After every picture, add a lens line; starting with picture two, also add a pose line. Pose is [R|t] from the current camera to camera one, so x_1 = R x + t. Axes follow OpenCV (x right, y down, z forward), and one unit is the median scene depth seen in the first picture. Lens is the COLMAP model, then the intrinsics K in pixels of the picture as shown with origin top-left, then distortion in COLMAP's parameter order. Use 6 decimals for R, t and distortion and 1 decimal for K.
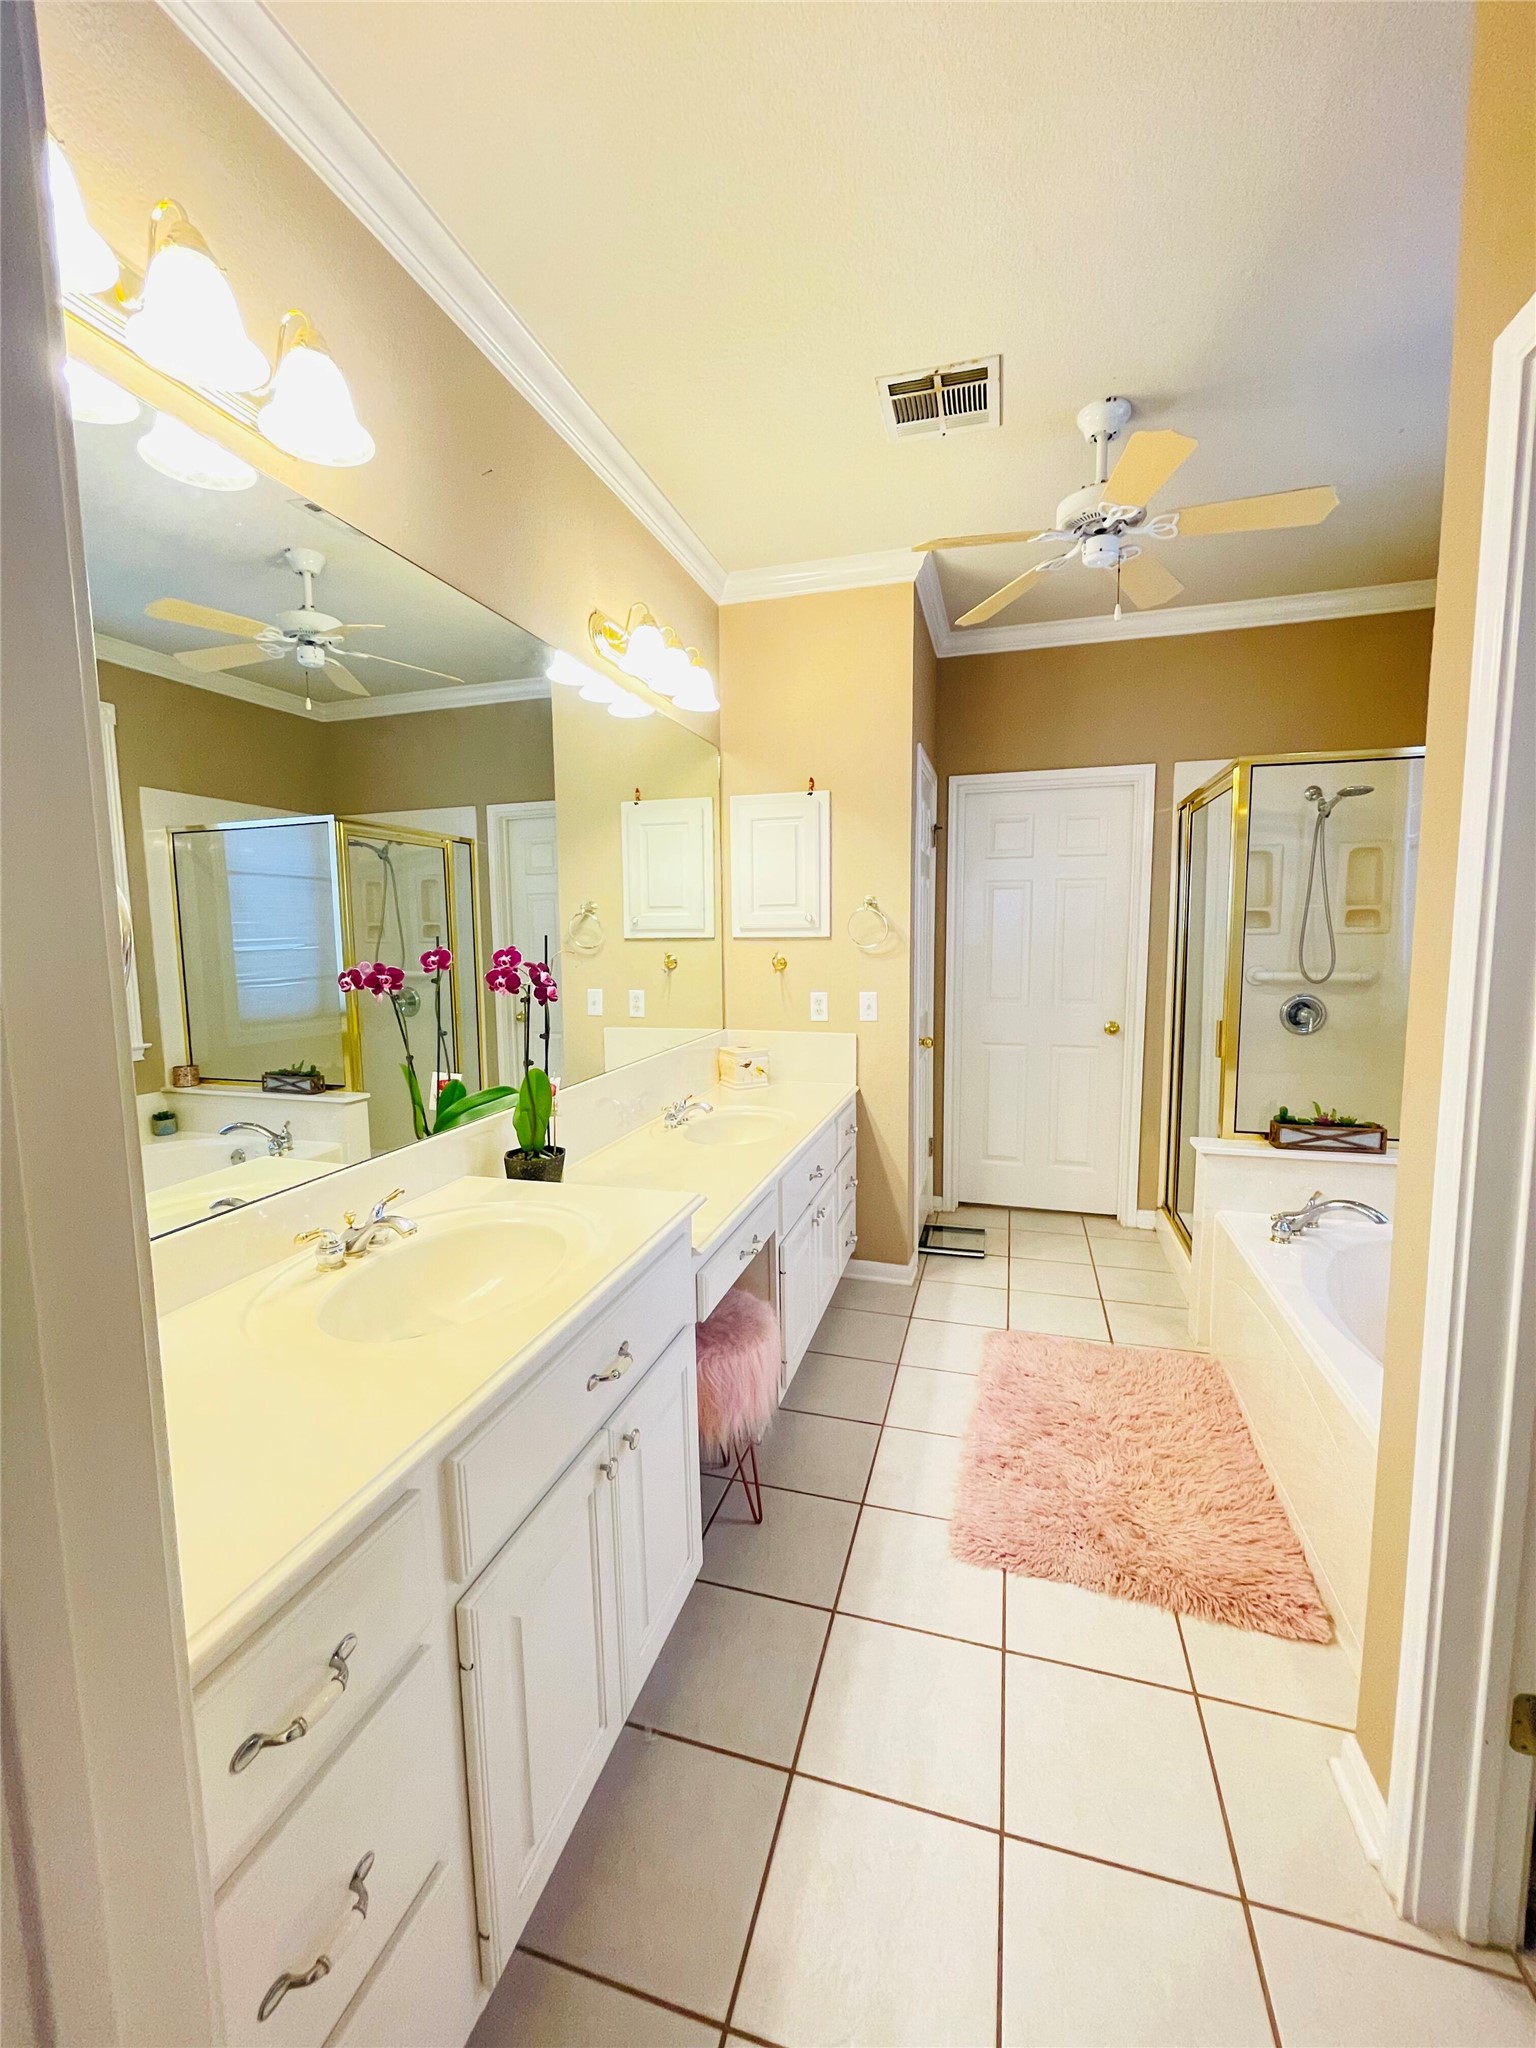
lens RADIAL K [[827.5, 0, 771.7], [0, 827.5, 1019.0], [0, 0, 1]] dist [-0.010918, 0.003485]
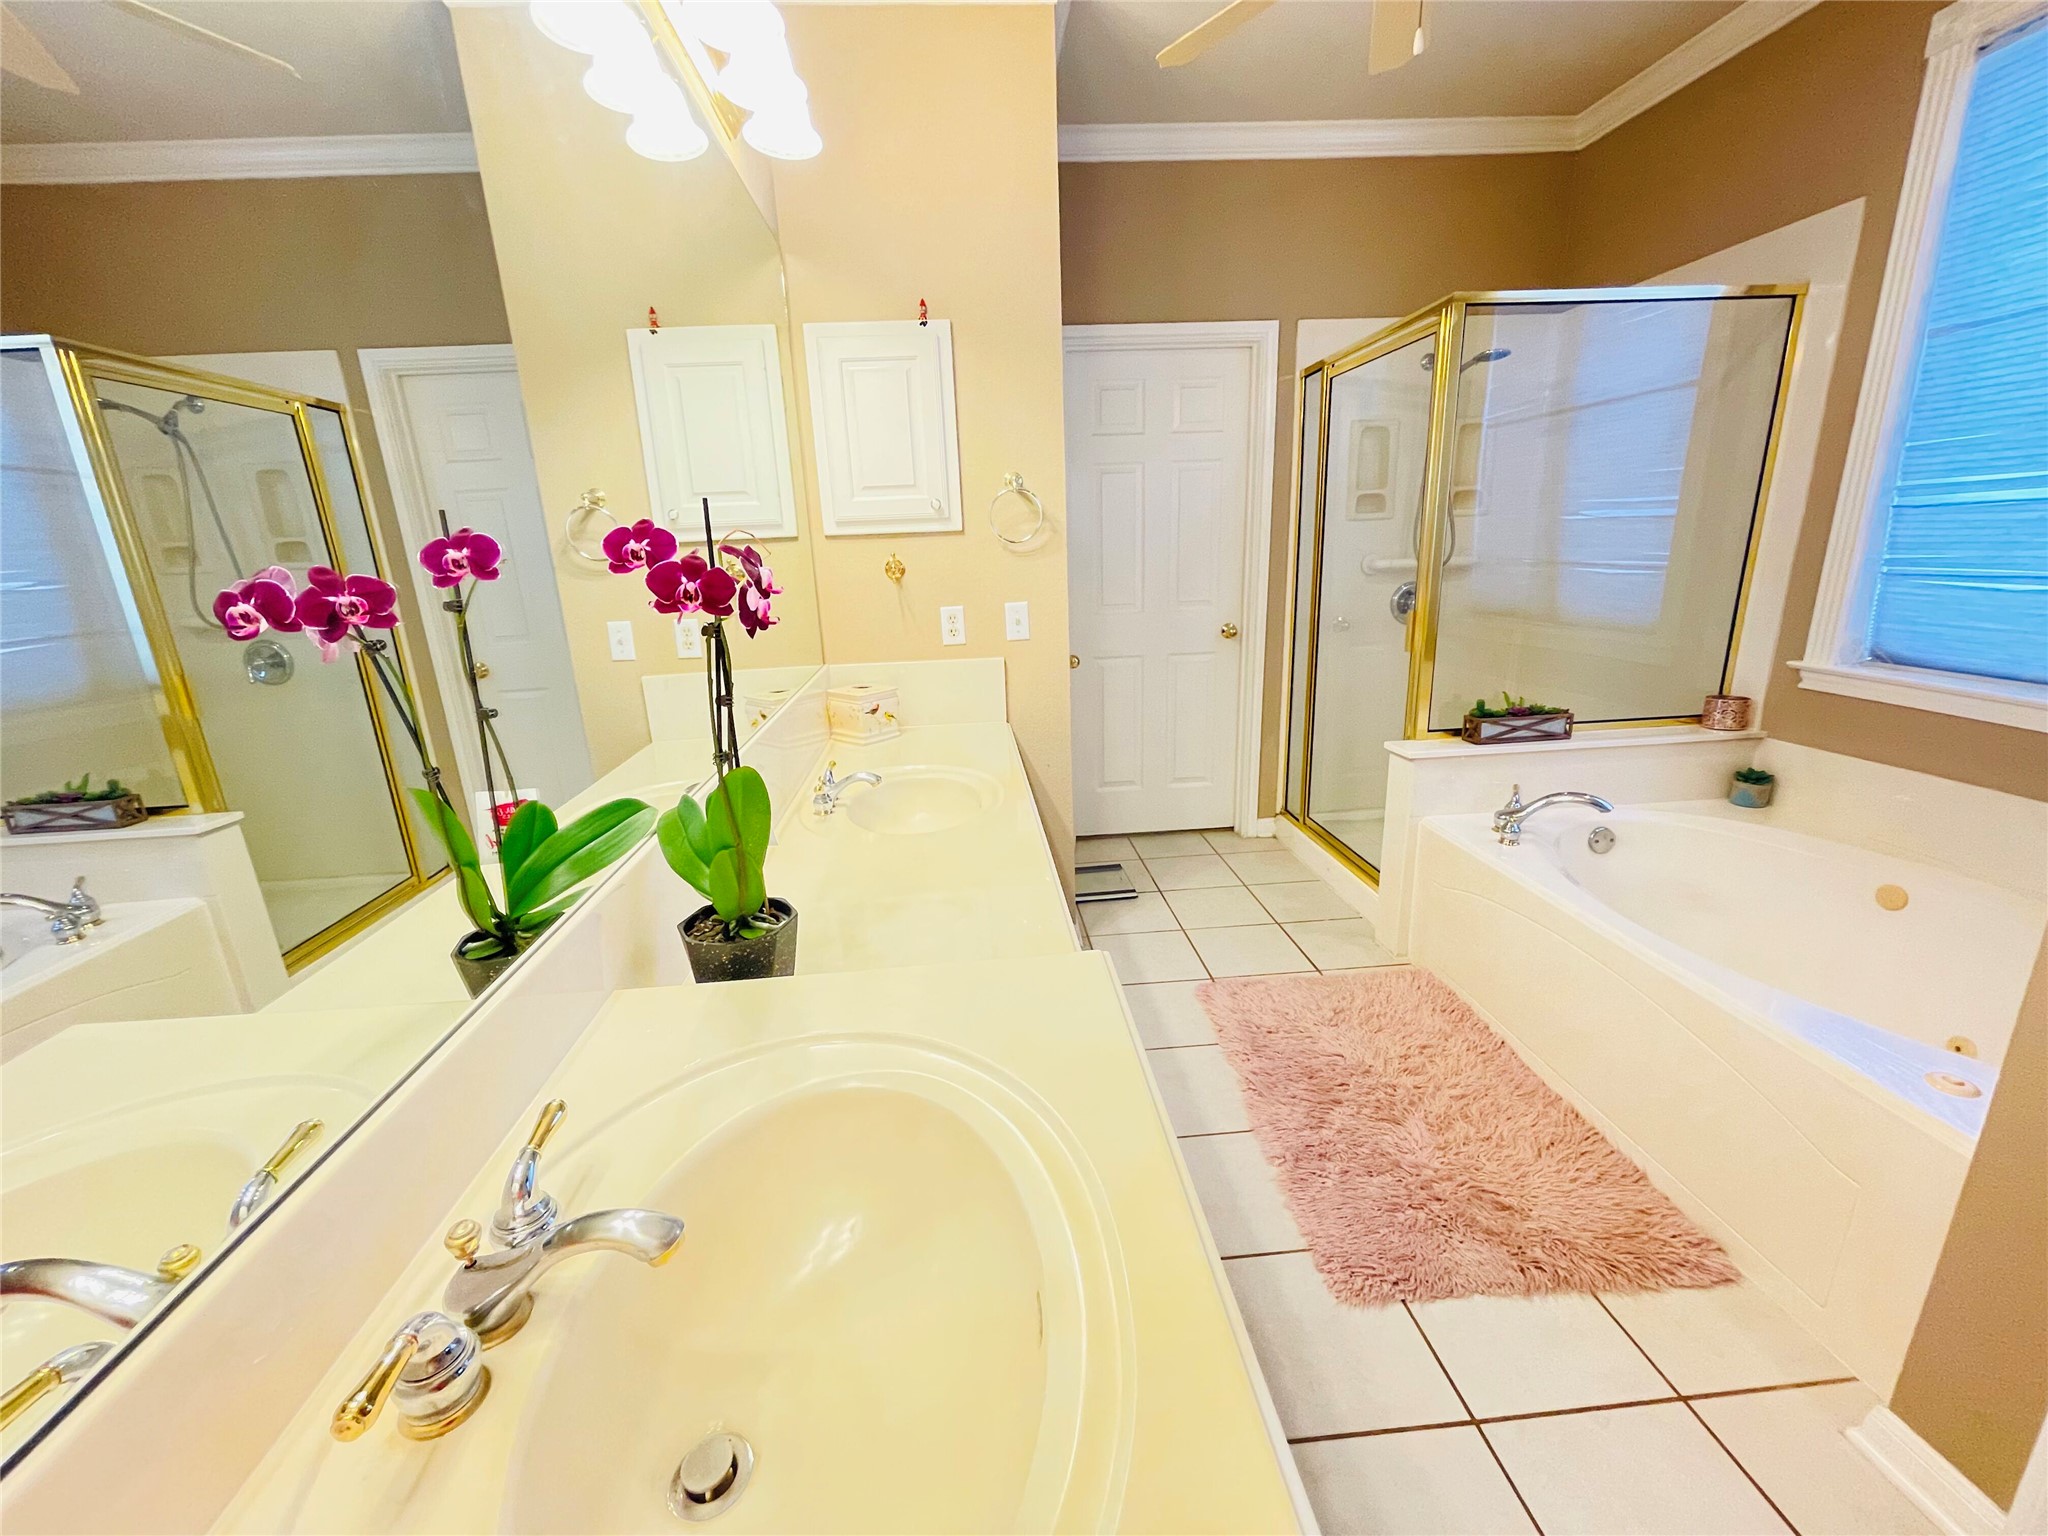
lens RADIAL K [[827.5, 0, 1023.2], [0, 827.5, 767.2], [0, 0, 1]] dist [-0.010918, 0.003485]
pose [[0.934824, -0.121010, 0.333859, -0.155271], [0.069488, 0.984308, 0.162202, -0.005171], [-0.348248, -0.128431, 0.928563, 0.248513]]
